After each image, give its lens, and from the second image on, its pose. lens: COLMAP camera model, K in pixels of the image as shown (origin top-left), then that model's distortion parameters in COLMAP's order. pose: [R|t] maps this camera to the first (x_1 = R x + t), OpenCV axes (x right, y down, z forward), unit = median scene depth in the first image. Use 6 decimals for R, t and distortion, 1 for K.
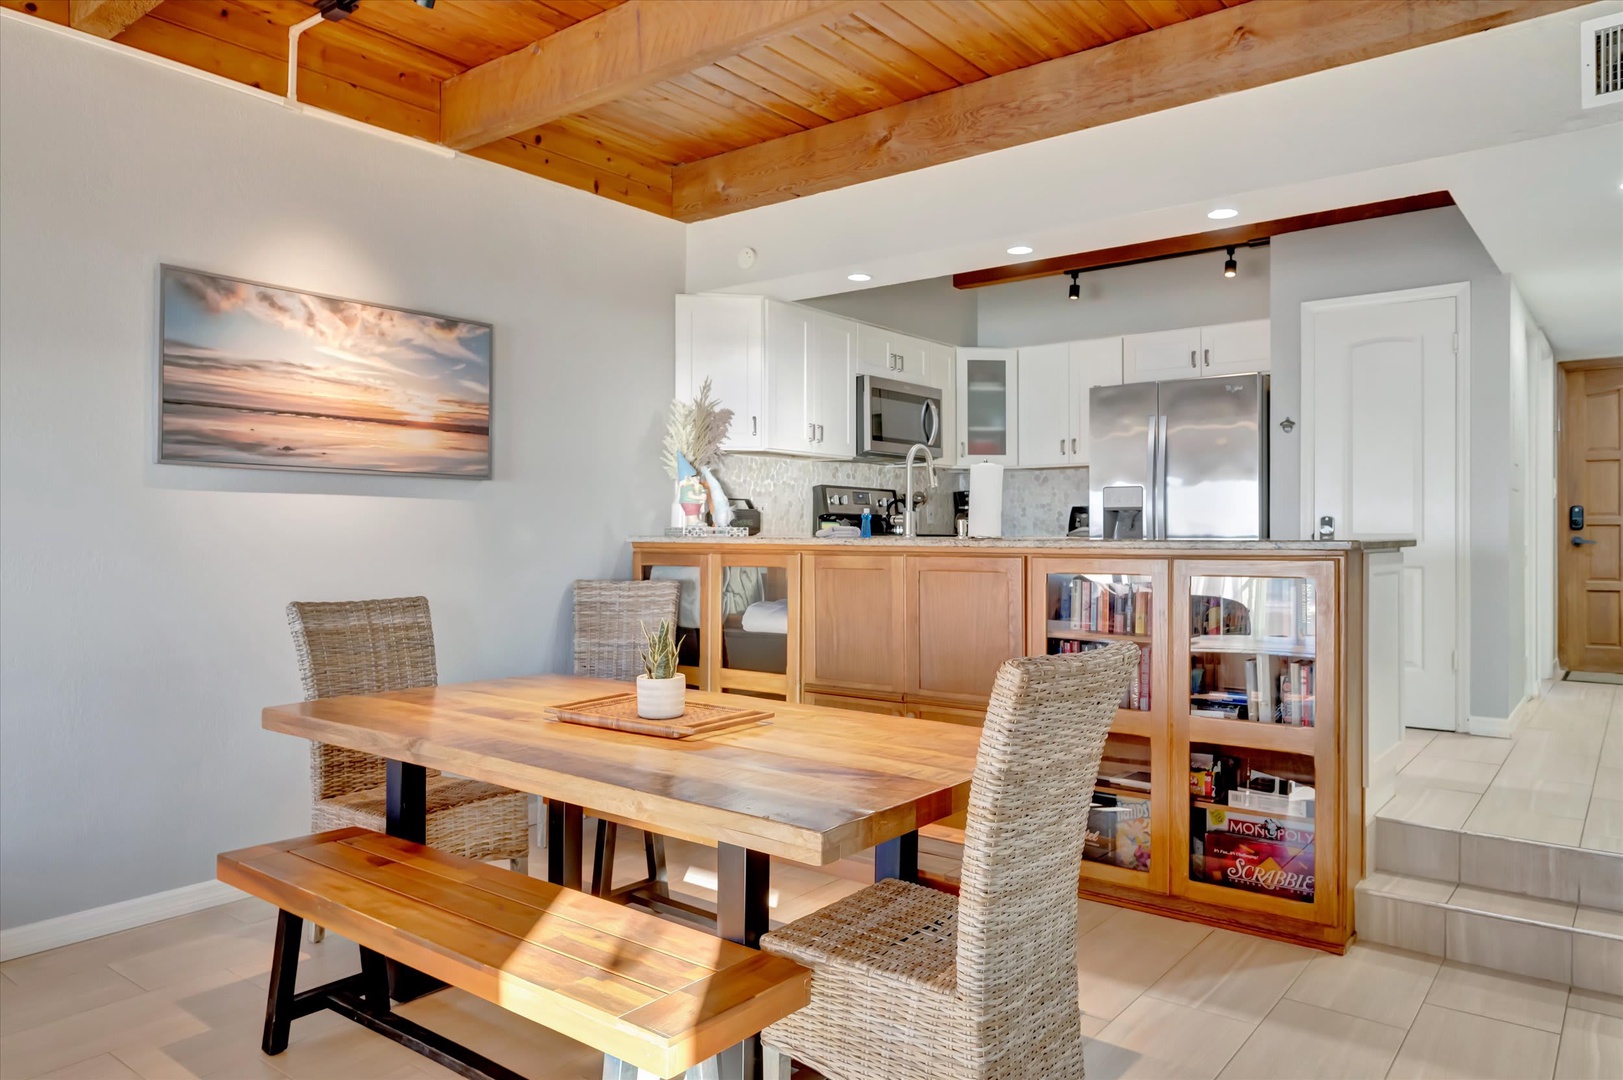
lens RADIAL K [[1093.2, 0, 807.4], [0, 1093.2, 544.6], [0, 0, 1]] dist [-0.005635, 0.000673]
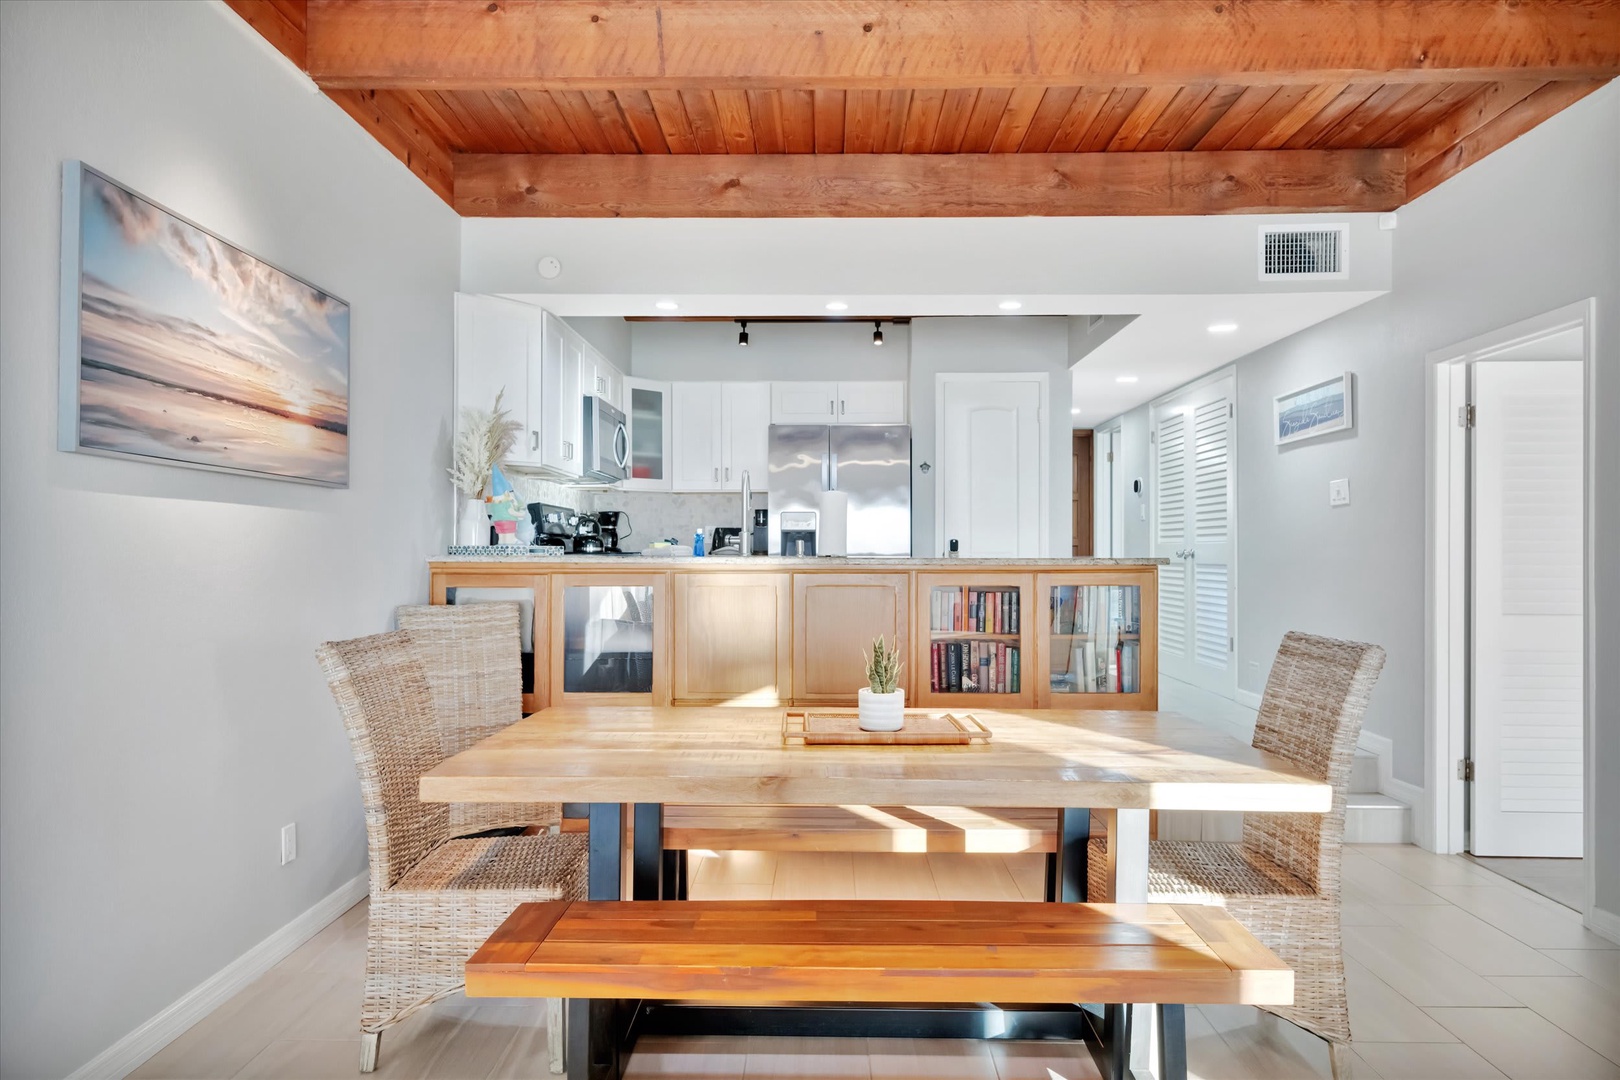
lens RADIAL K [[1025.9, 0, 810.3], [0, 1025.9, 558.7], [0, 0, 1]] dist [0.002217, -0.000372]
pose [[0.794016, -0.003552, 0.607886, -0.487243], [0.004996, 0.999987, -0.000683, -0.003350], [-0.607876, 0.003579, 0.794024, 0.161484]]
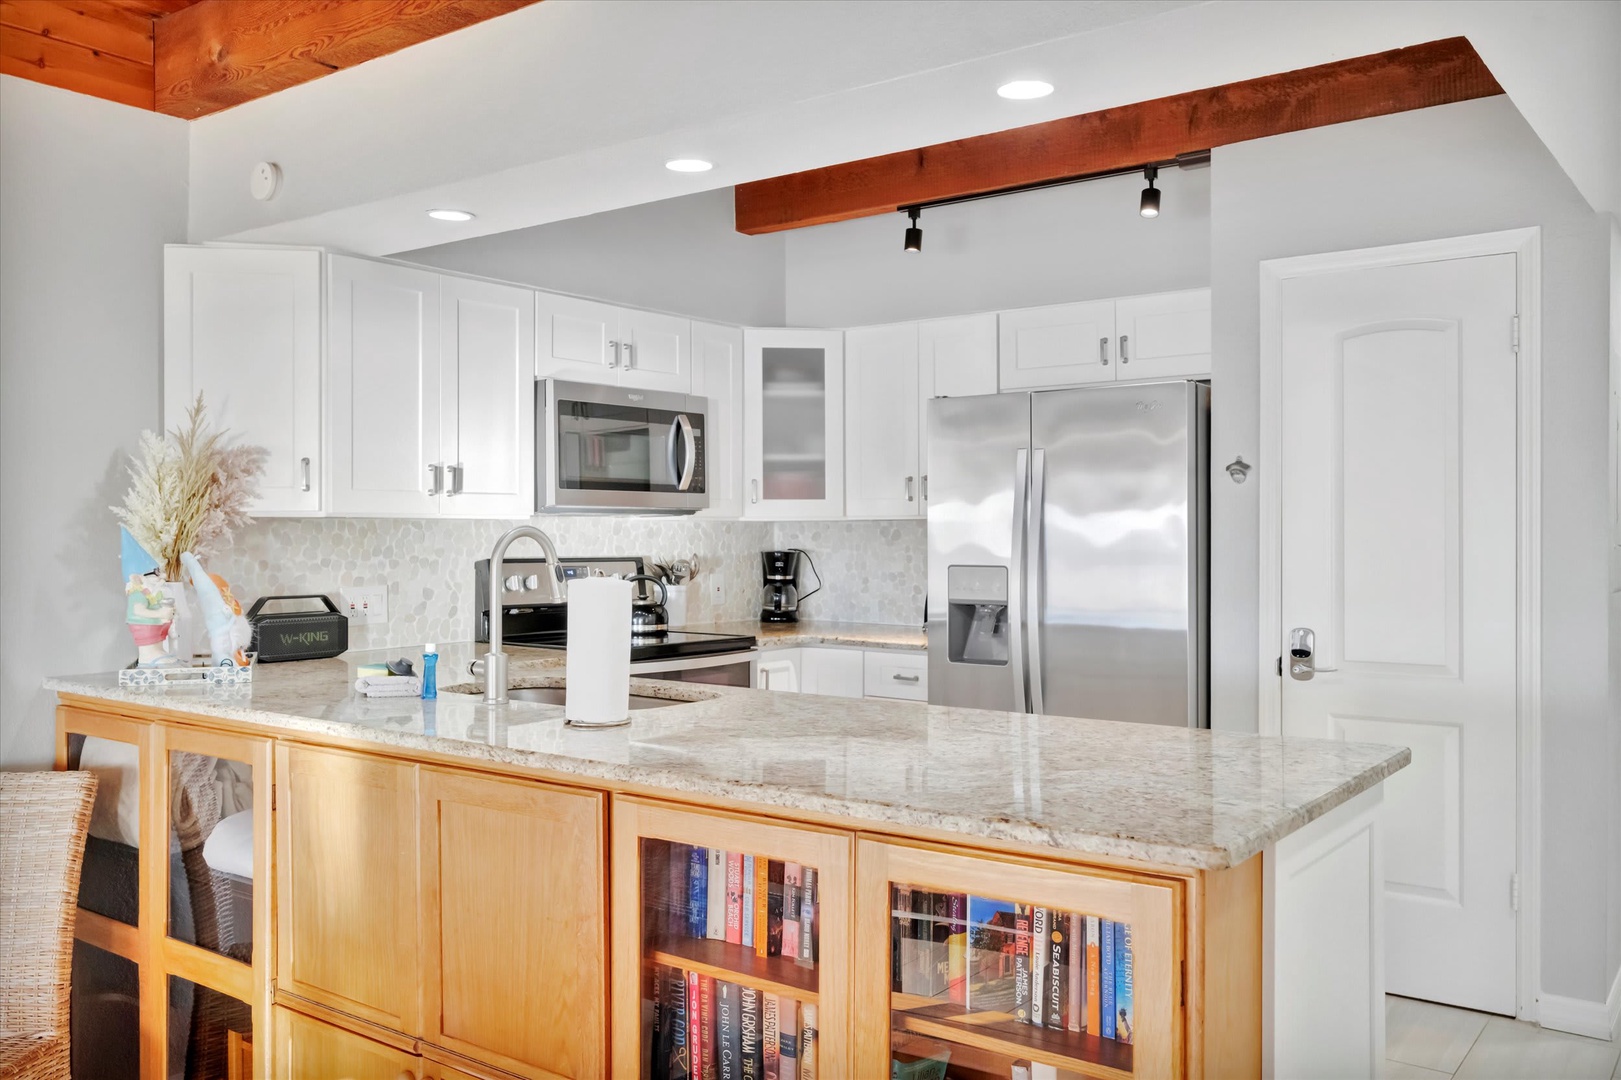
lens RADIAL K [[1329.7, 0, 818.2], [0, 1329.7, 542.6], [0, 0, 1]] dist [-0.000916, 0.000785]
pose [[0.999813, -0.001821, 0.019259, 0.247126], [0.001797, 0.999998, 0.001272, -0.088299], [-0.019262, -0.001237, 0.999814, 0.358493]]
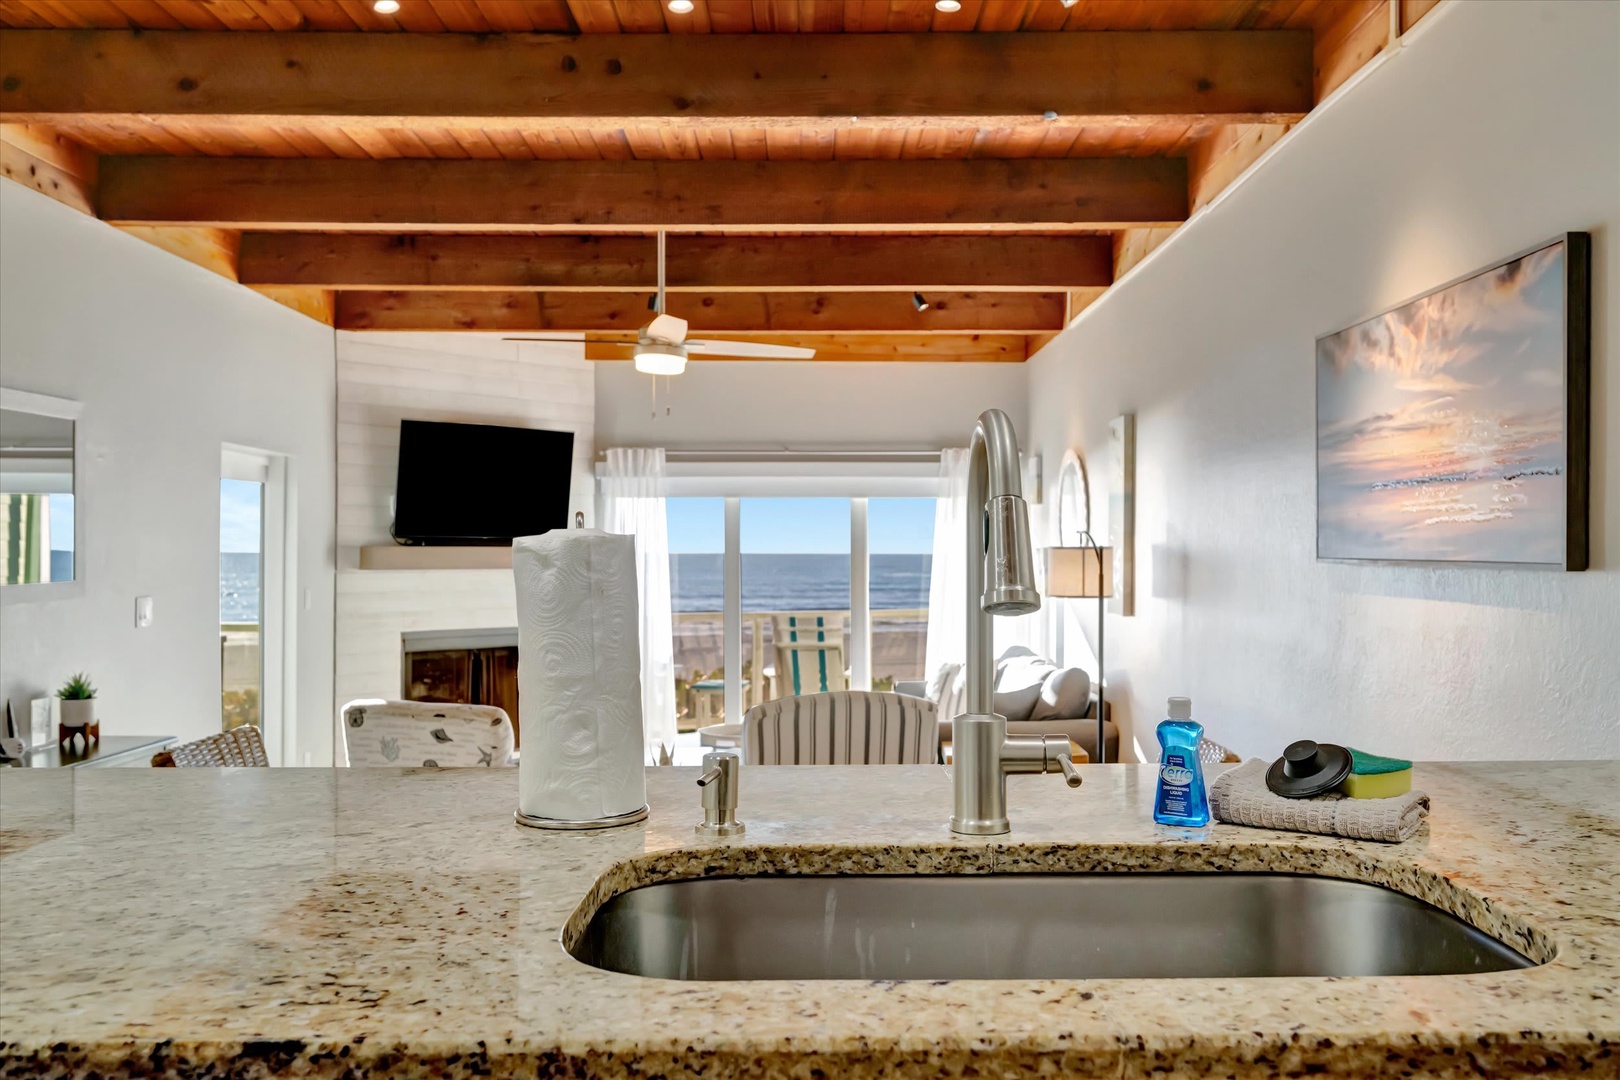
lens RADIAL K [[1328.9, 0, 811.1], [0, 1328.9, 543.7], [0, 0, 1]] dist [-0.000916, 0.000785]
pose [[-0.779037, -0.006064, -0.626949, 0.309901], [-0.008166, 0.999967, 0.000475, -0.068411], [0.626925, 0.005489, -0.779060, 1.238493]]
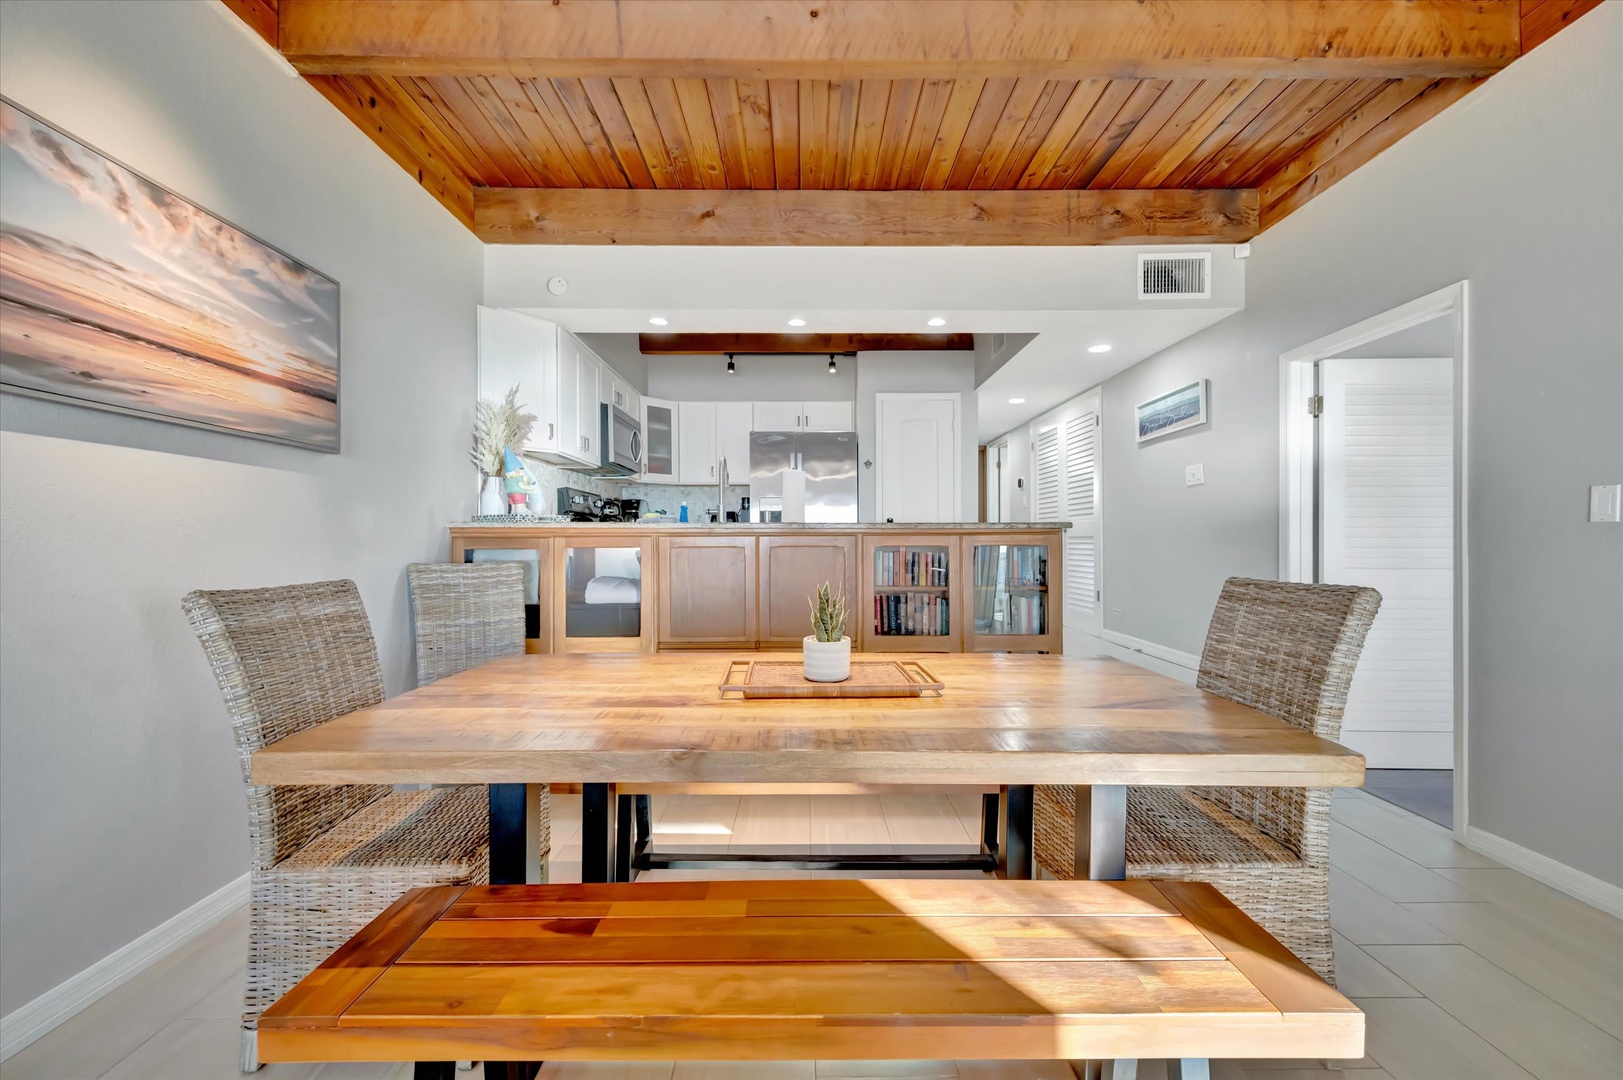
lens RADIAL K [[648.4, 0, 809.1], [0, 648.4, 549.4], [0, 0, 1]] dist [0.000735, -0.000573]
pose [[0.780511, -0.010165, 0.625060, -0.323041], [0.009343, 0.999946, 0.004596, 0.021501], [-0.625072, 0.002253, 0.780563, 0.336032]]
